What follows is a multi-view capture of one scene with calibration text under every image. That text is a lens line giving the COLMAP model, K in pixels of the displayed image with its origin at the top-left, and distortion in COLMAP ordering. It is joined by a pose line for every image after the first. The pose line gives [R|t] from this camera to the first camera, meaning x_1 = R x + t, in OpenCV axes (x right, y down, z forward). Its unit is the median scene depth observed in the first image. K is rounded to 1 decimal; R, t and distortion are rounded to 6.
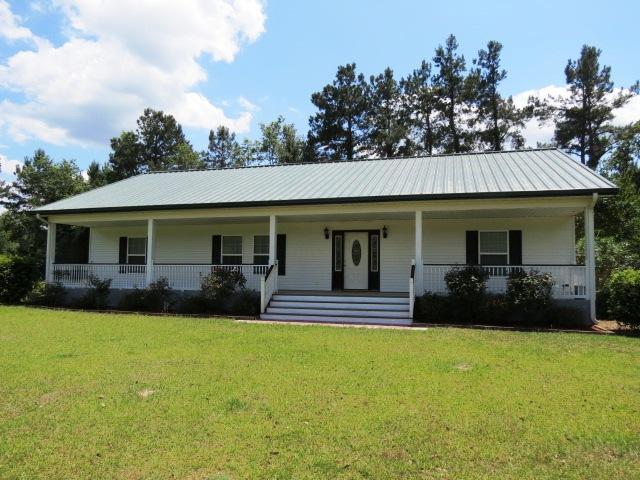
lens RADIAL K [[447.0, 0, 319.7], [0, 447.0, 239.1], [0, 0, 1]] dist [-0.041144, 0.019784]
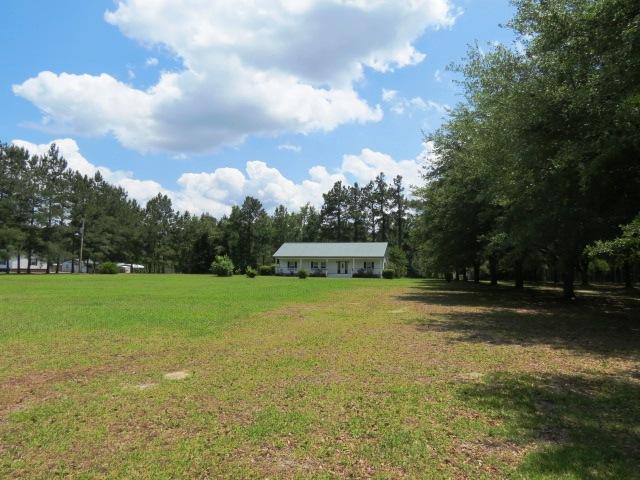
lens RADIAL K [[447.0, 0, 320.3], [0, 447.0, 241.6], [0, 0, 1]] dist [-0.041144, 0.019784]
pose [[0.999301, 0.001344, 0.037350, -0.120555], [-0.001406, 0.999998, 0.001634, -0.084347], [-0.037347, -0.001685, 0.999301, -1.353310]]
